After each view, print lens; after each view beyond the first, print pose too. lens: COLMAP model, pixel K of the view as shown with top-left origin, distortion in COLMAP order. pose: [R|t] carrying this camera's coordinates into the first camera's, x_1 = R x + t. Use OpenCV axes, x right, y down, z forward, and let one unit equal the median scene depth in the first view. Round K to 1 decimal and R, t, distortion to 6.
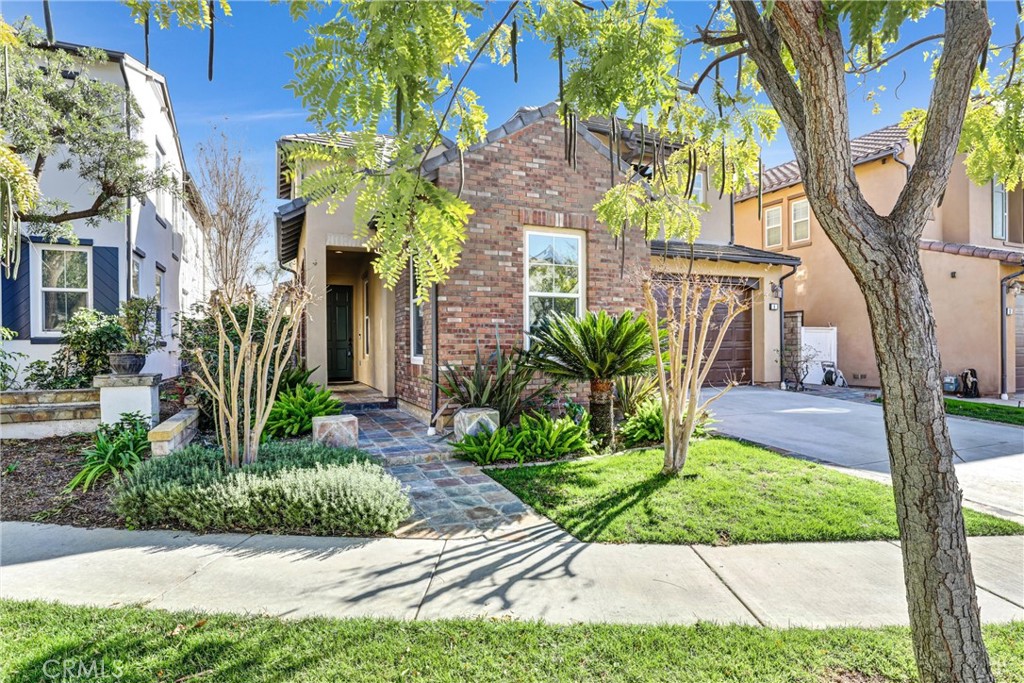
lens RADIAL K [[549.5, 0, 508.4], [0, 549.5, 364.6], [0, 0, 1]] dist [-0.017884, 0.000401]
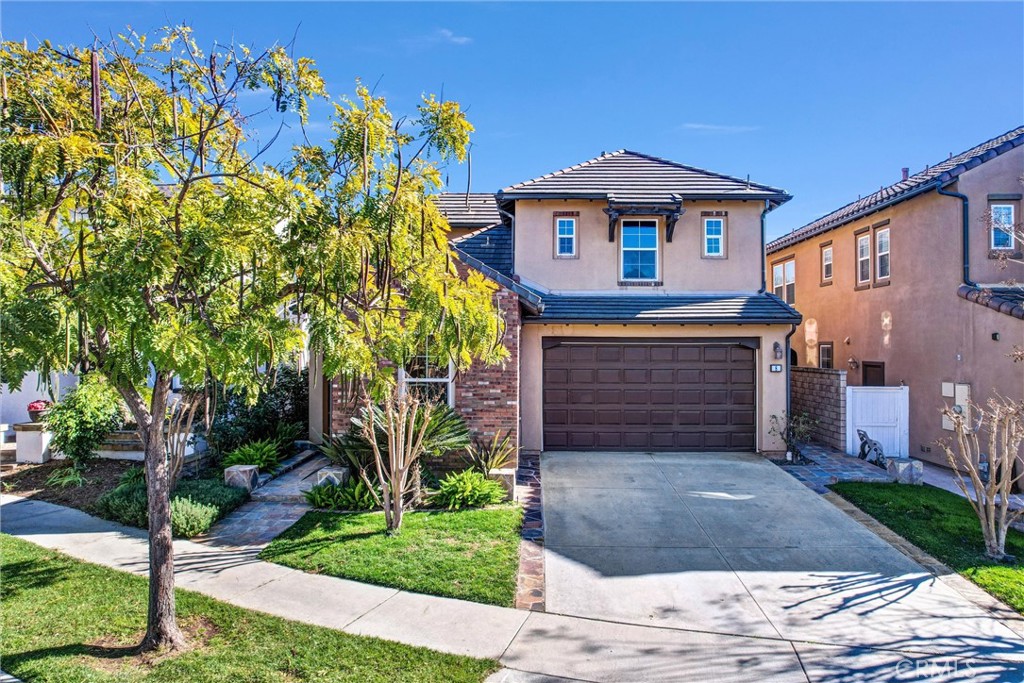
lens RADIAL K [[651.2, 0, 495.5], [0, 651.2, 356.4], [0, 0, 1]] dist [-0.042384, 0.028624]
pose [[0.900504, 0.012684, -0.434662, 0.903479], [-0.022473, 0.999596, -0.017388, -0.163765], [0.434266, 0.025426, 0.900426, -0.292569]]
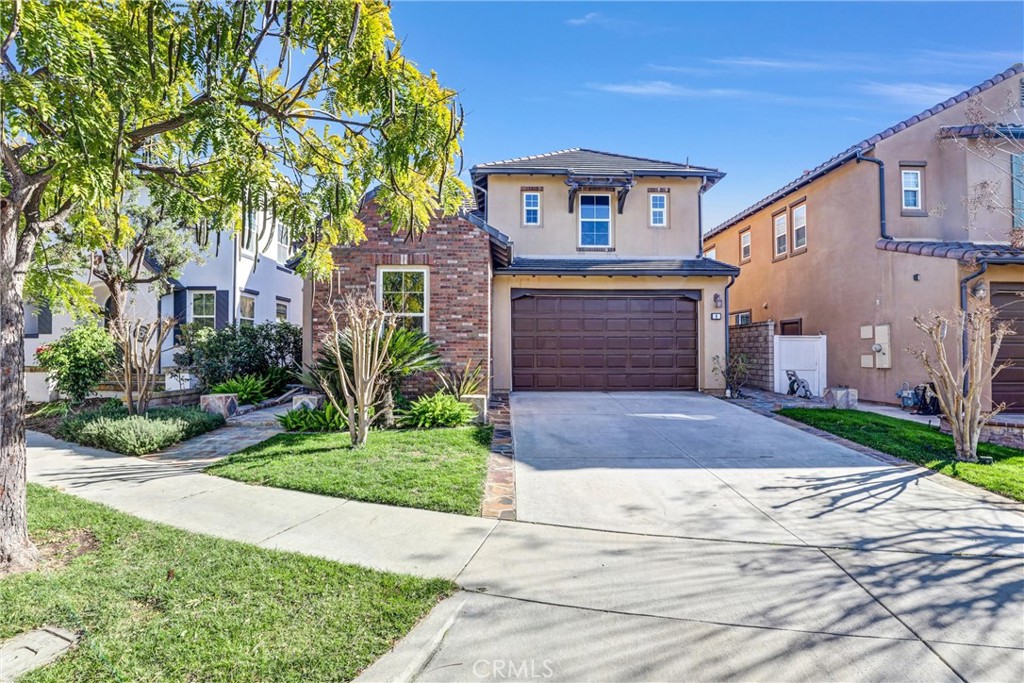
lens RADIAL K [[473.5, 0, 497.6], [0, 473.5, 356.2], [0, 0, 1]] dist [-0.023594, -0.001618]
pose [[0.918890, 0.012288, -0.394323, 0.775568], [-0.021176, 0.999610, -0.018197, -0.009446], [0.393946, 0.025071, 0.918792, 0.031884]]
